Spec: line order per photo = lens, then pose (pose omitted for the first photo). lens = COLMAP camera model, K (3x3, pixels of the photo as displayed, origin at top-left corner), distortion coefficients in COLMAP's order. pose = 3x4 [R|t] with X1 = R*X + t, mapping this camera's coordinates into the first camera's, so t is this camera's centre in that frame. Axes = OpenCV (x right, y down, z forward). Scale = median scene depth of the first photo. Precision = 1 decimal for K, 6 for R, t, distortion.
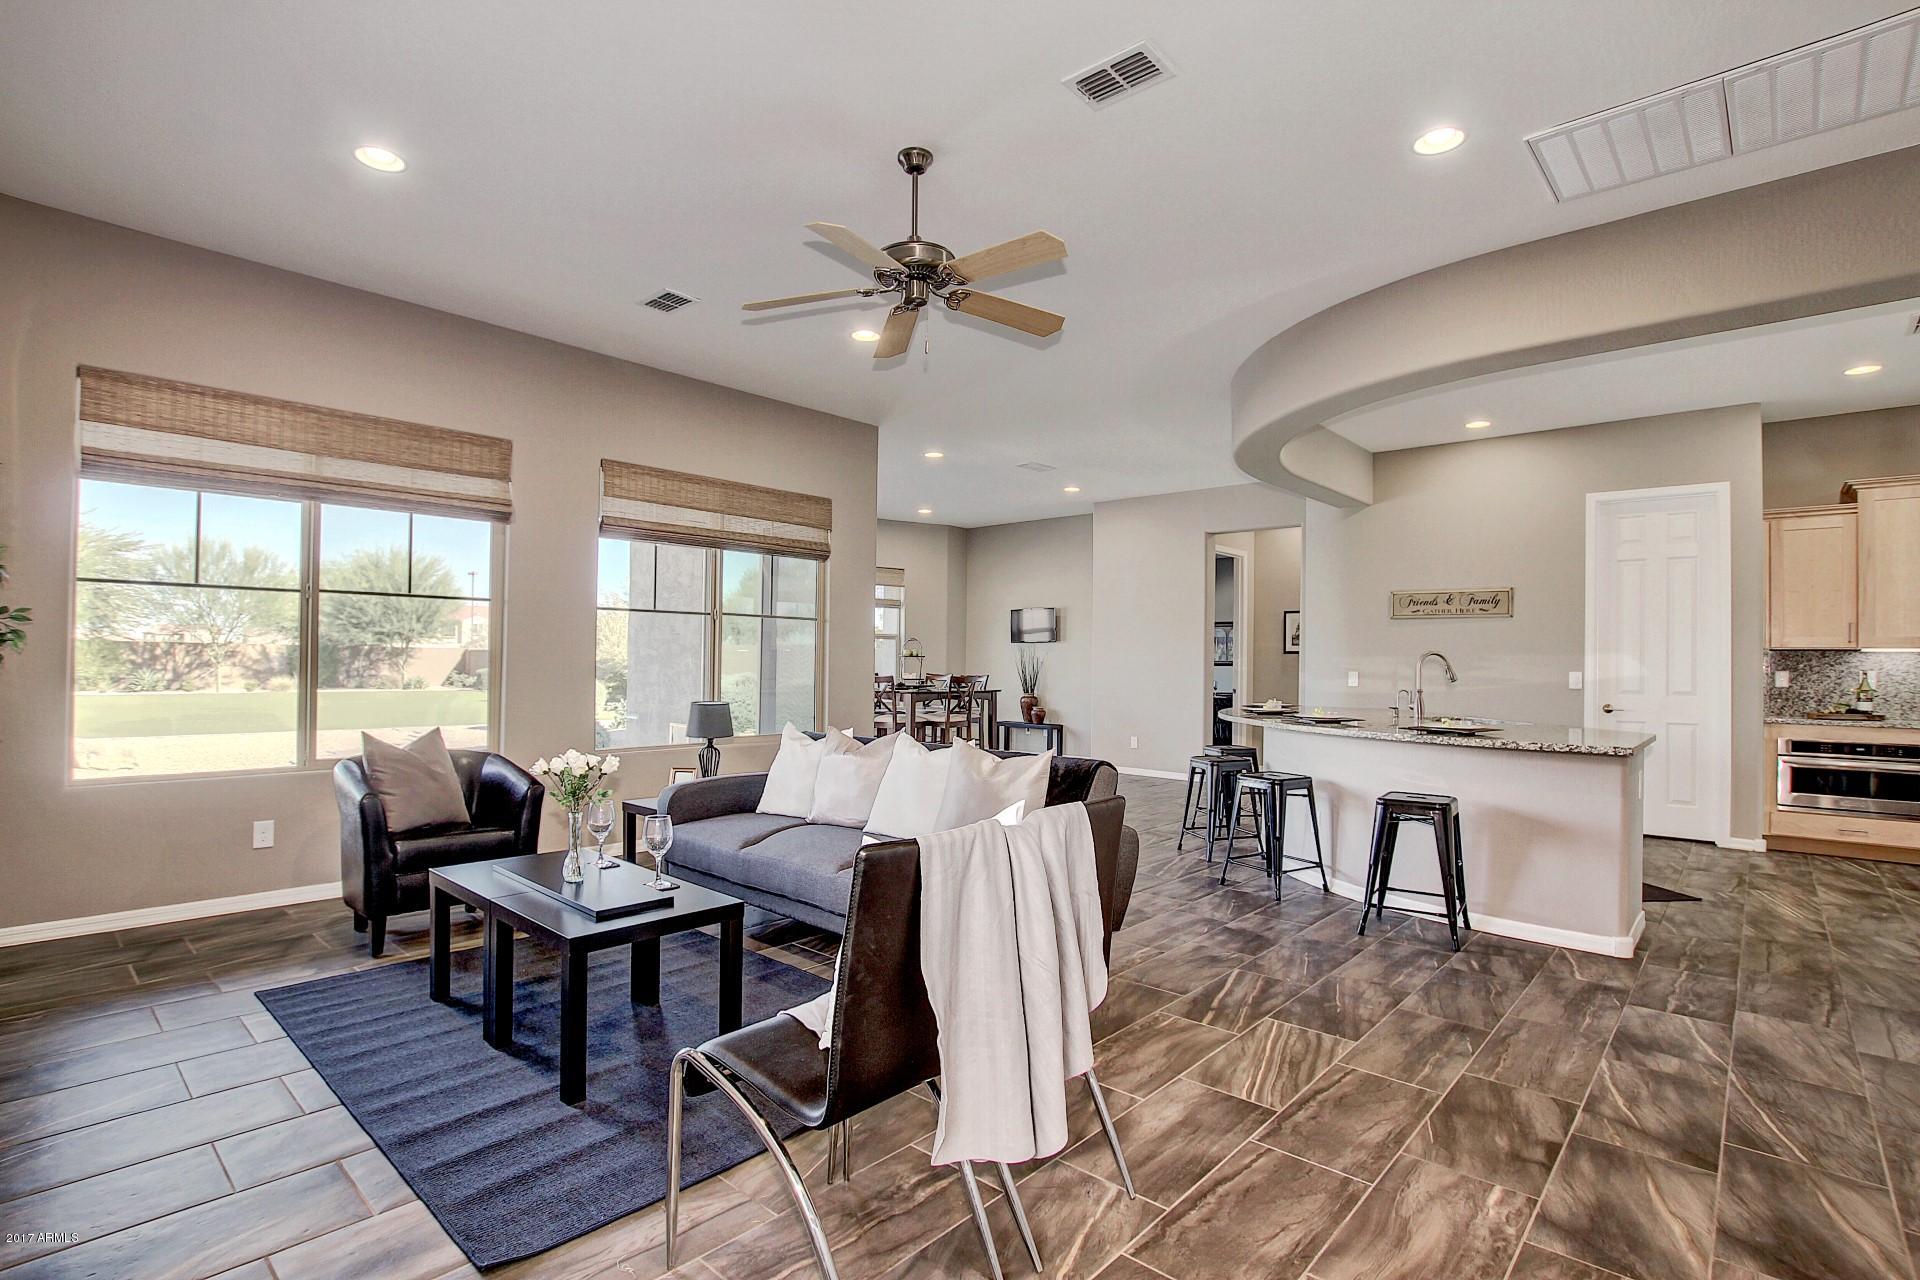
lens RADIAL K [[906.0, 0, 968.6], [0, 906.0, 653.6], [0, 0, 1]] dist [-0.001166, 0.000175]
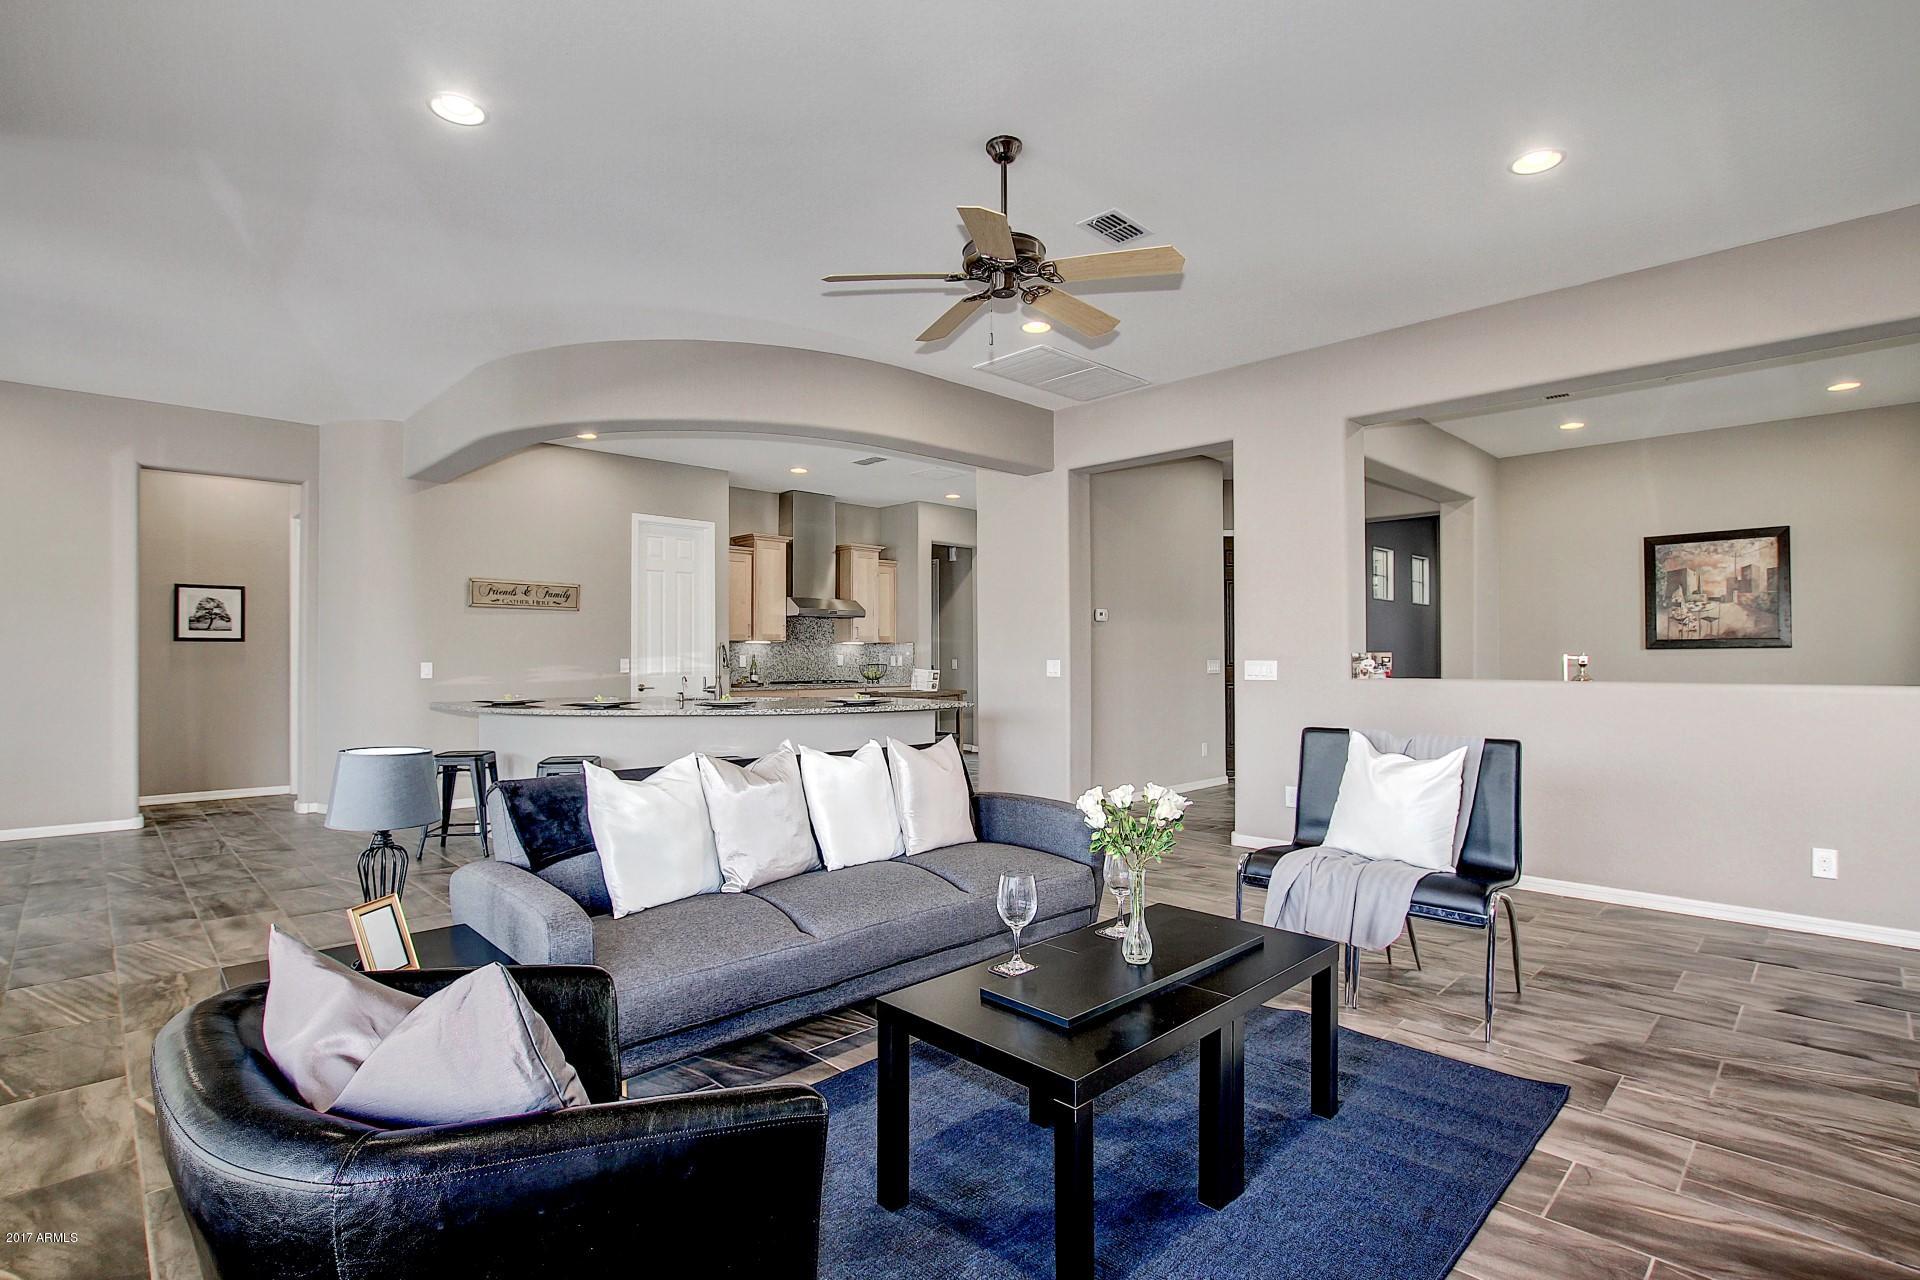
lens RADIAL K [[906.0, 0, 968.6], [0, 906.0, 653.6], [0, 0, 1]] dist [-0.001166, 0.000175]
pose [[0.063128, -0.006994, 0.997981, -0.527831], [-0.006193, 0.999953, 0.007400, 0.001015], [-0.997986, -0.006647, 0.063081, 0.490793]]
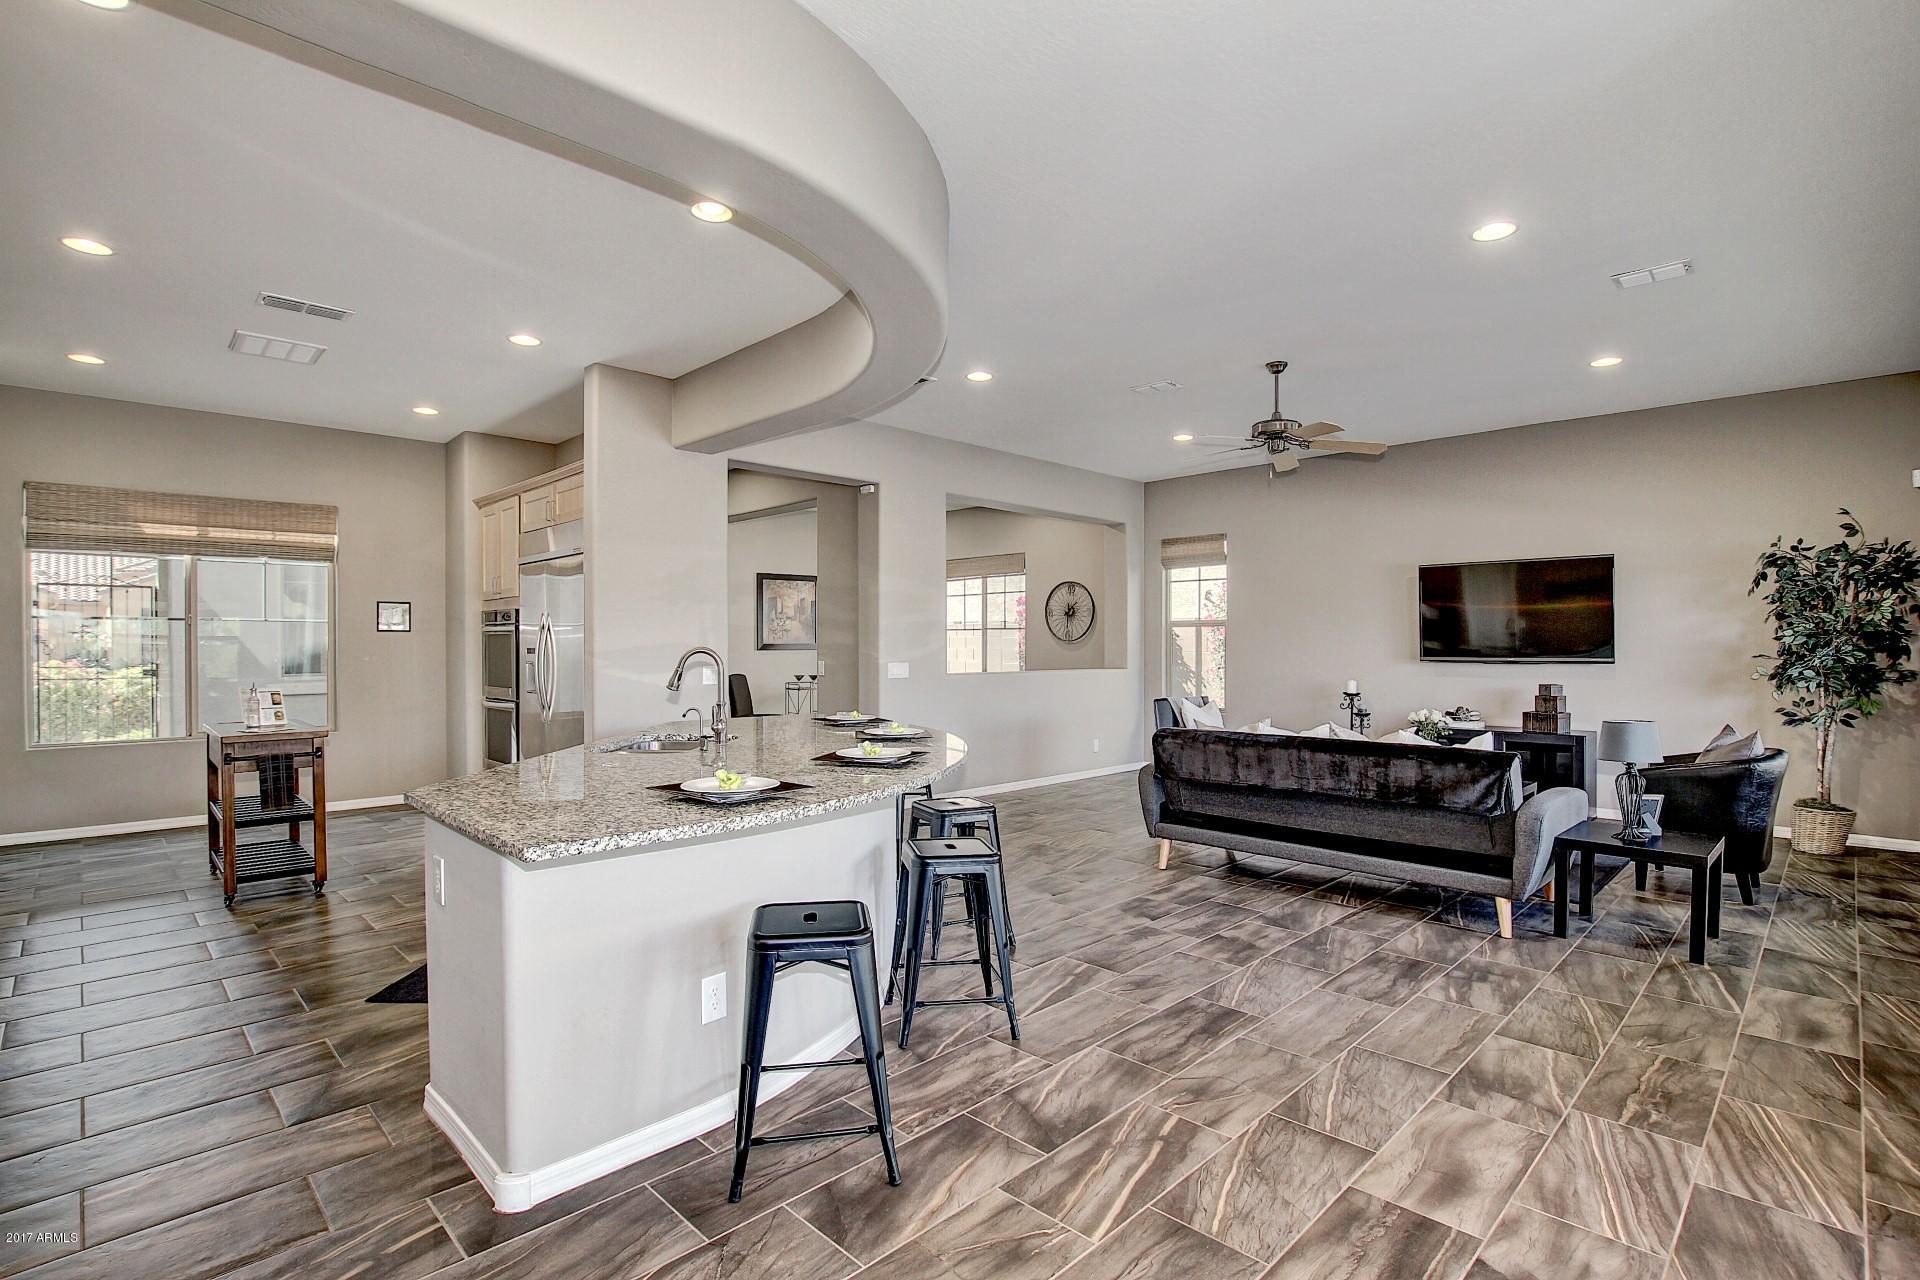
lens RADIAL K [[906.0, 0, 968.6], [0, 906.0, 653.6], [0, 0, 1]] dist [-0.001166, 0.000175]
pose [[-0.999005, -0.014739, 0.042088, 0.223306], [-0.014912, 0.999882, -0.003808, 0.005129], [-0.042027, -0.004432, -0.999107, 1.365834]]
